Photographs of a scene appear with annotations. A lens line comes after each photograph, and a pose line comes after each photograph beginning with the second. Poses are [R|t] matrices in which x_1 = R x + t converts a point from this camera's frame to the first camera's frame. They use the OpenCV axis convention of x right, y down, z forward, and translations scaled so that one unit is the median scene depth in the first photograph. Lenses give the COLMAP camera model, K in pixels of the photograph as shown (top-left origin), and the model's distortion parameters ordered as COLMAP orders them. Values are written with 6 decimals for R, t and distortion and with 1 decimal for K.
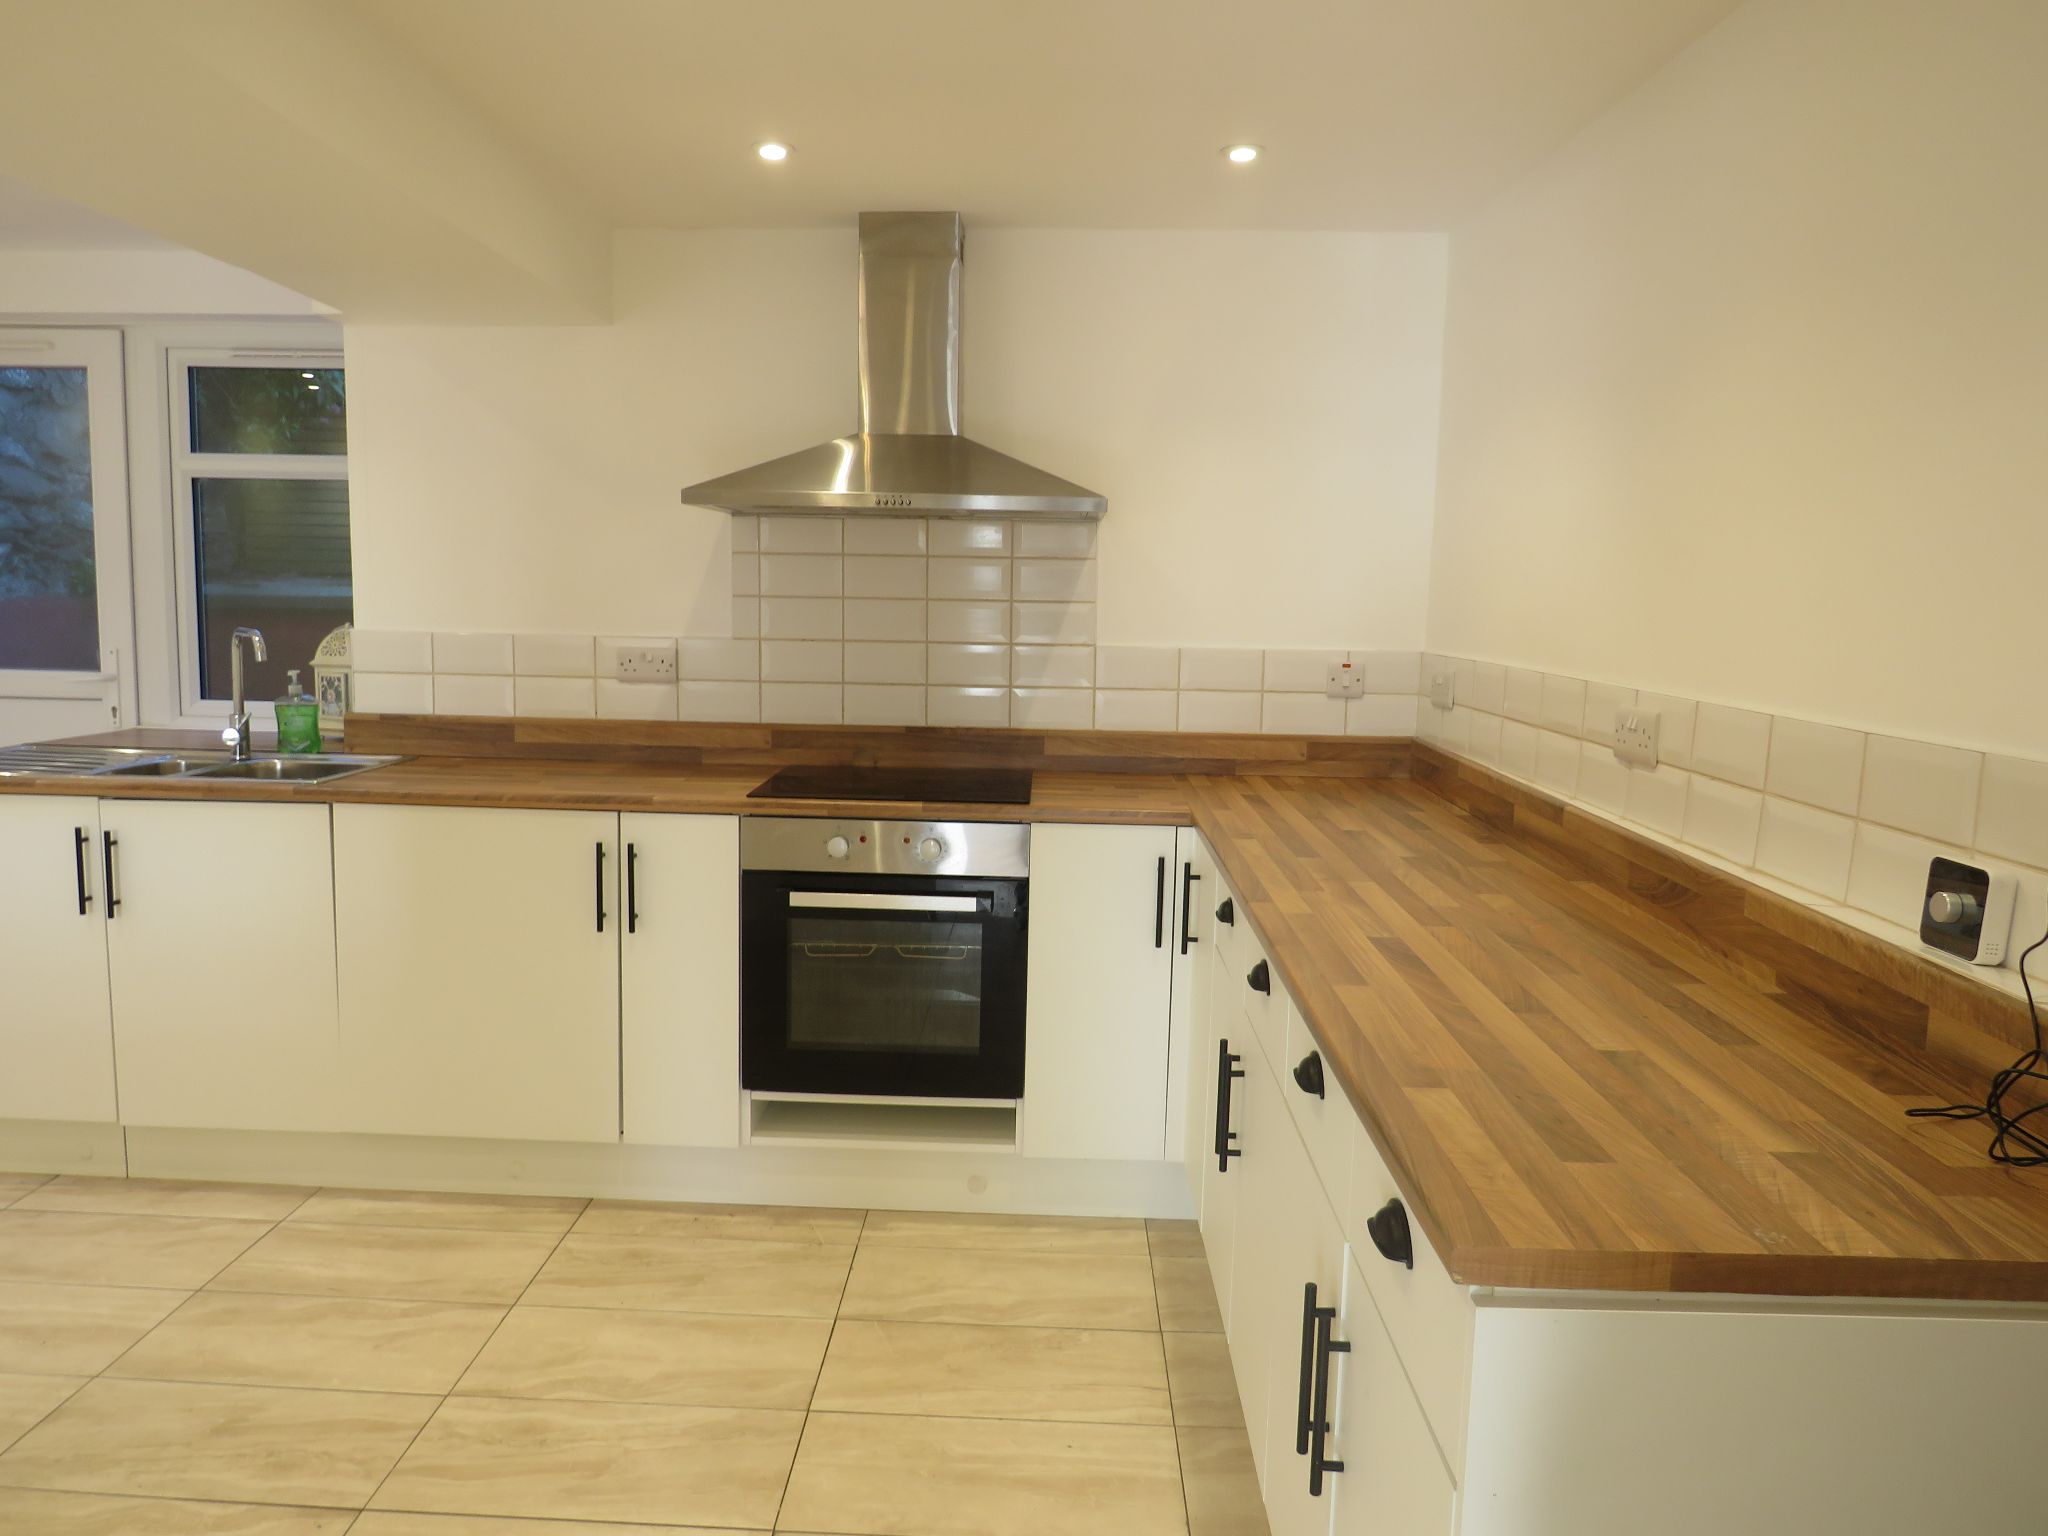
lens RADIAL K [[1453.3, 0, 1017.2], [0, 1453.3, 756.4], [0, 0, 1]] dist [-0.026694, 0.003212]
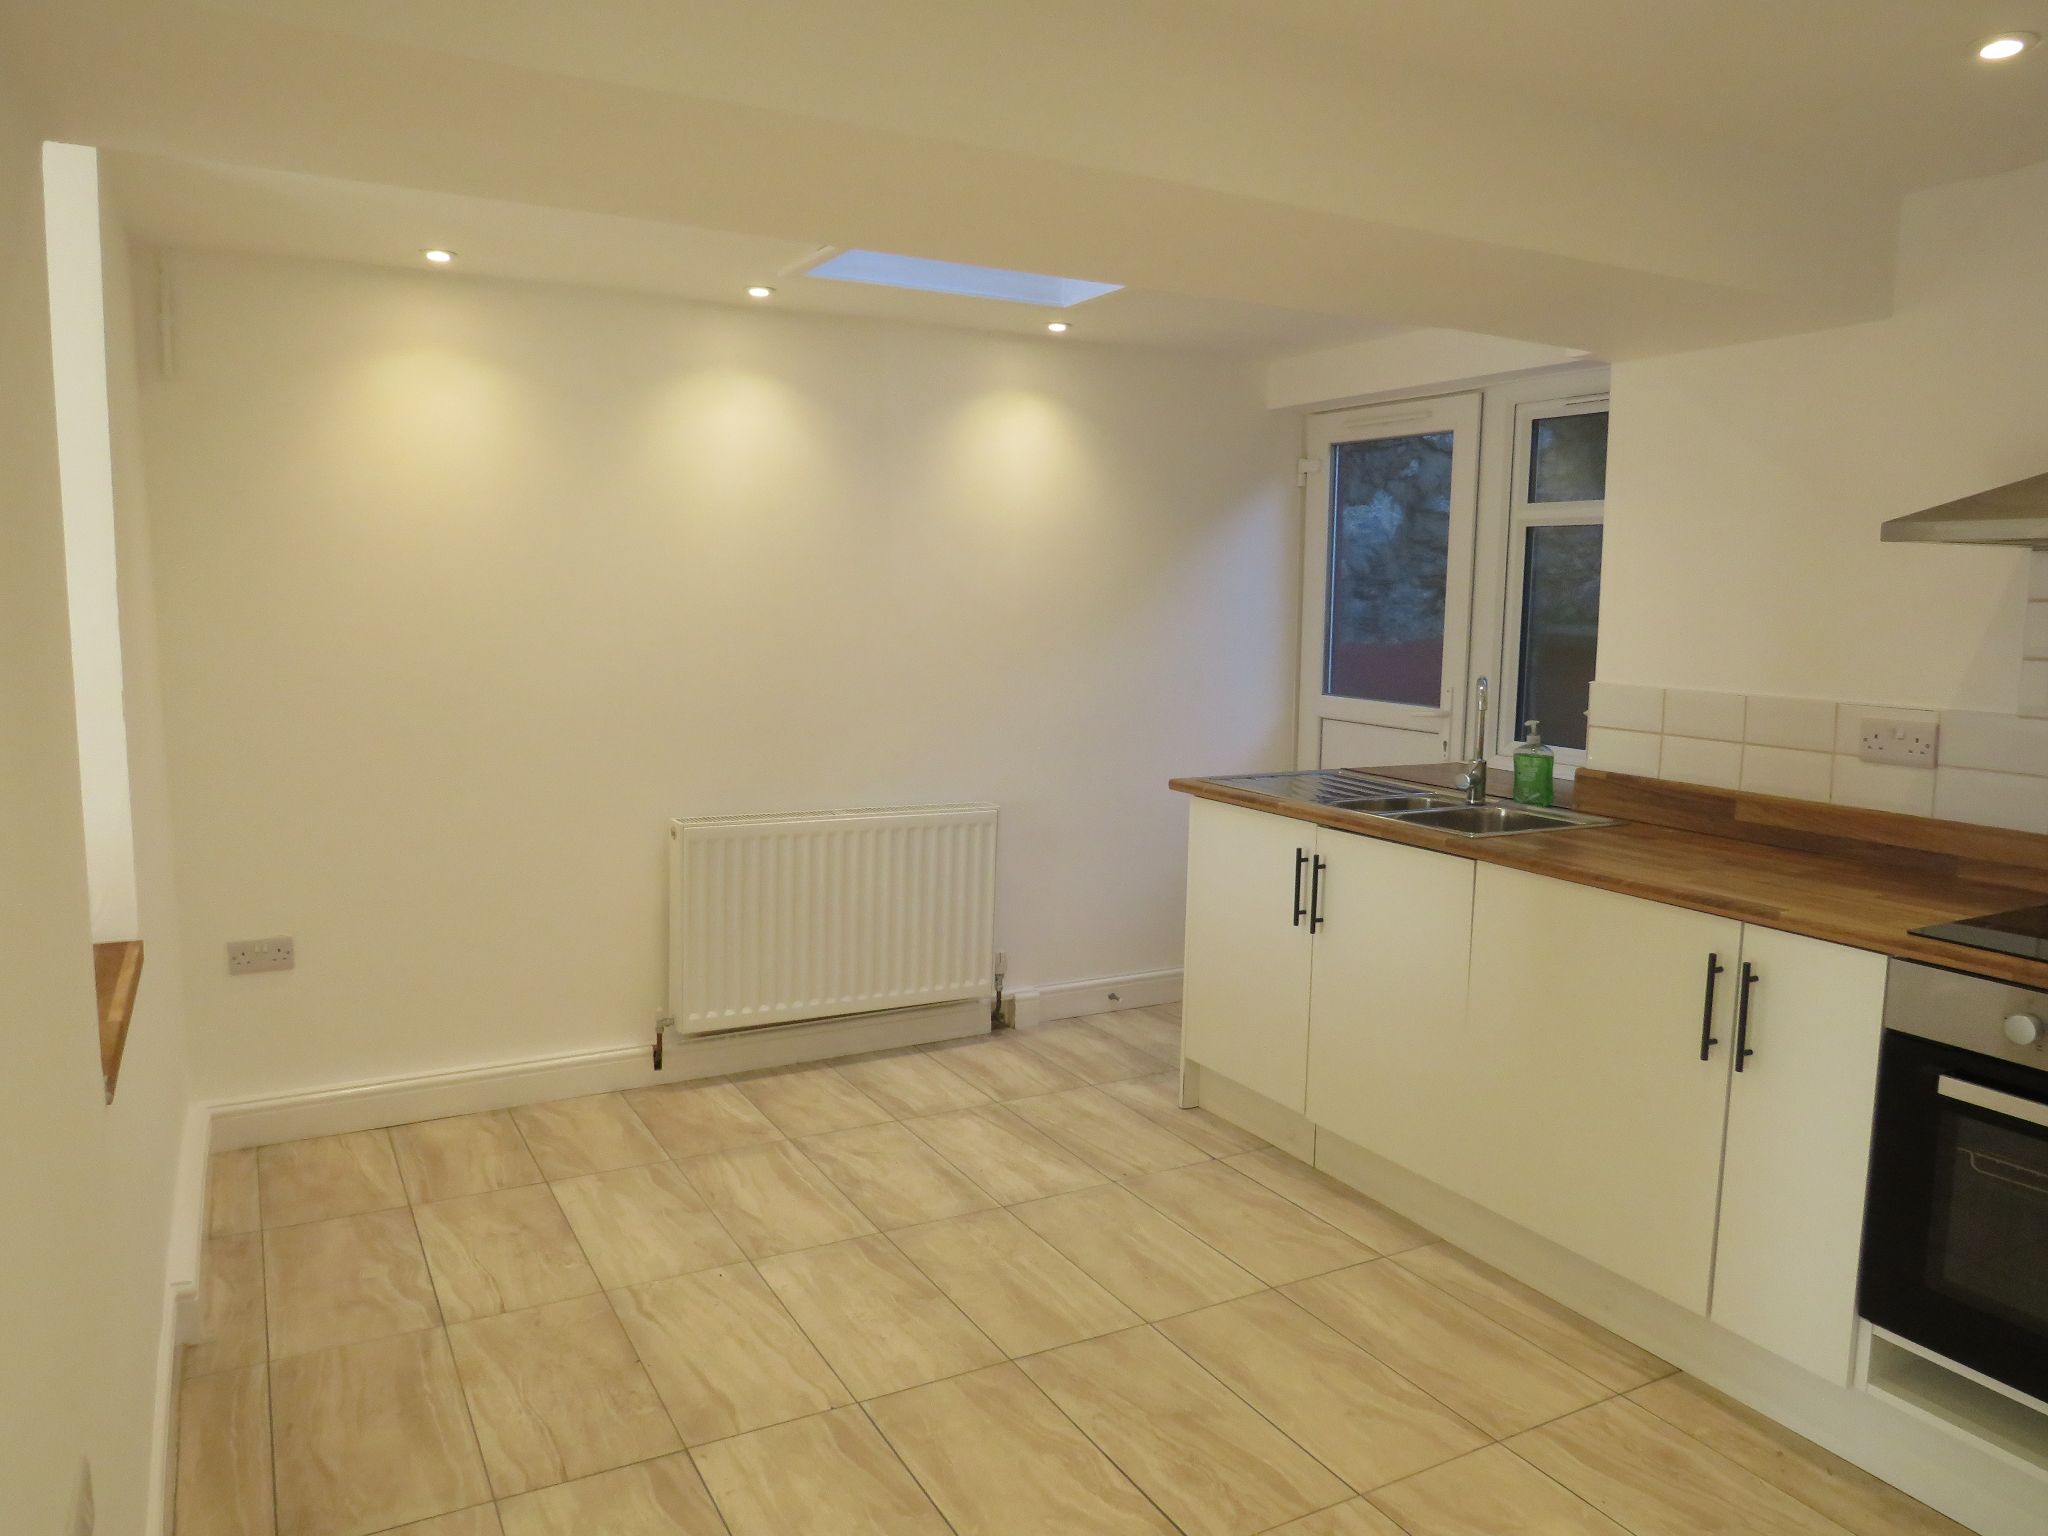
lens RADIAL K [[1453.3, 0, 1012.0], [0, 1453.3, 761.9], [0, 0, 1]] dist [-0.026694, 0.003212]
pose [[0.494549, 0.088279, -0.864655, 0.212188], [-0.103040, 0.993768, 0.042527, -0.042466], [0.863020, 0.068062, 0.500563, 0.228879]]
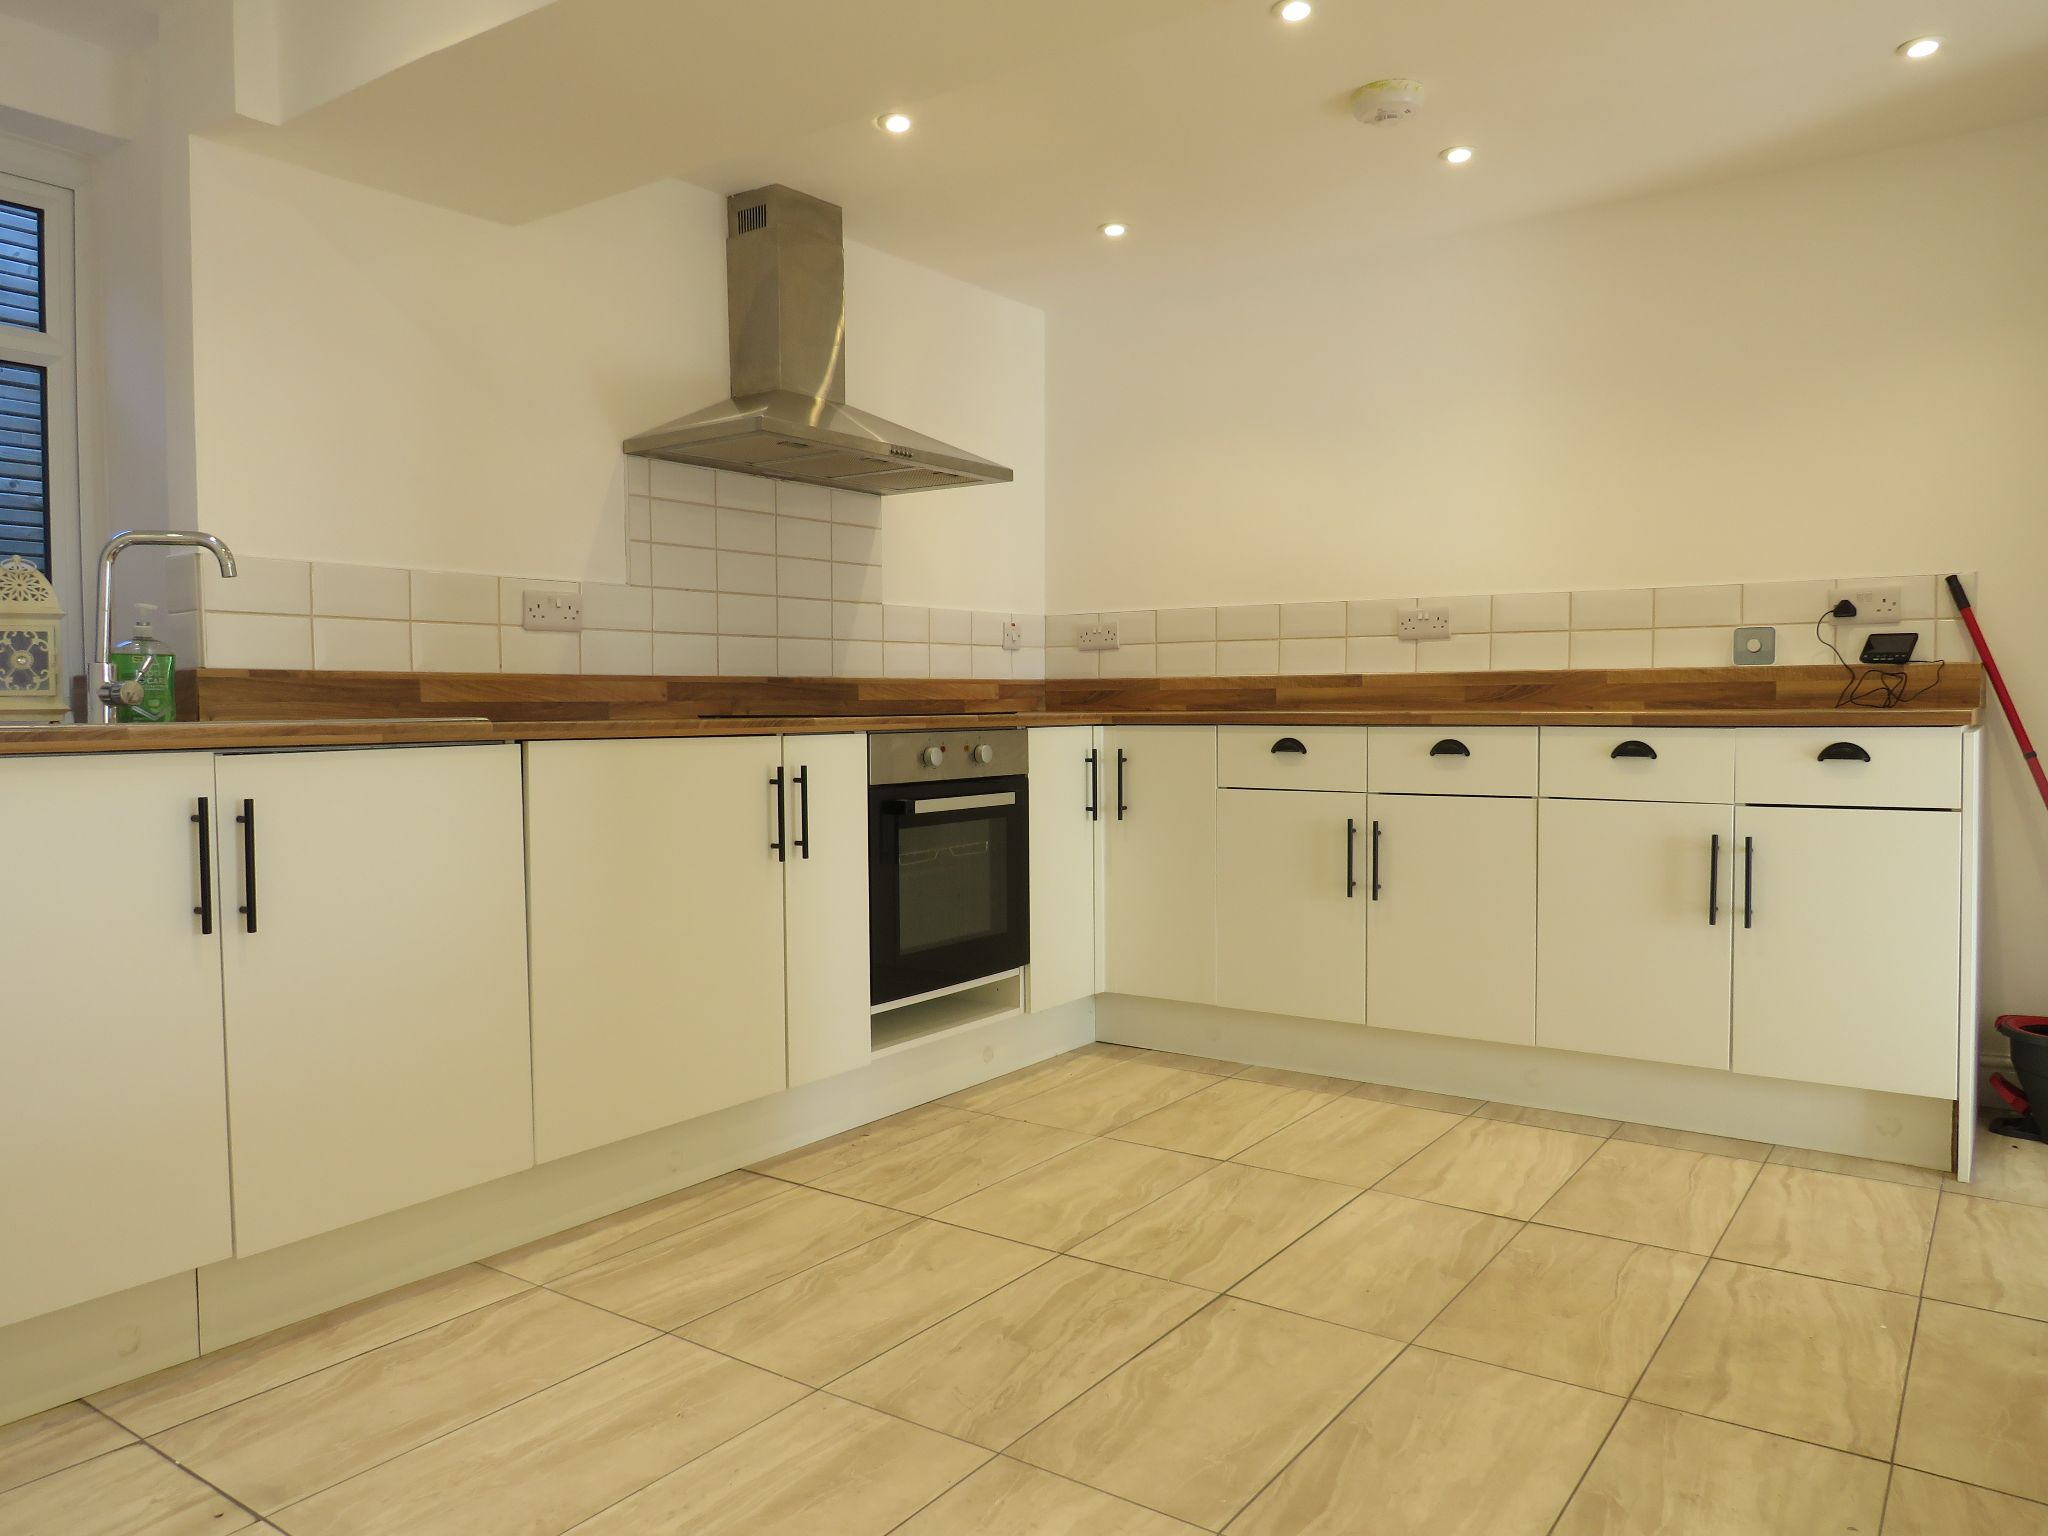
lens RADIAL K [[1453.3, 0, 1012.2], [0, 1453.3, 753.4], [0, 0, 1]] dist [-0.026694, 0.003212]
pose [[0.555586, -0.053218, 0.829754, -0.976984], [0.118983, 0.992767, -0.015995, 0.082548], [-0.822902, 0.107613, 0.557899, 0.329199]]
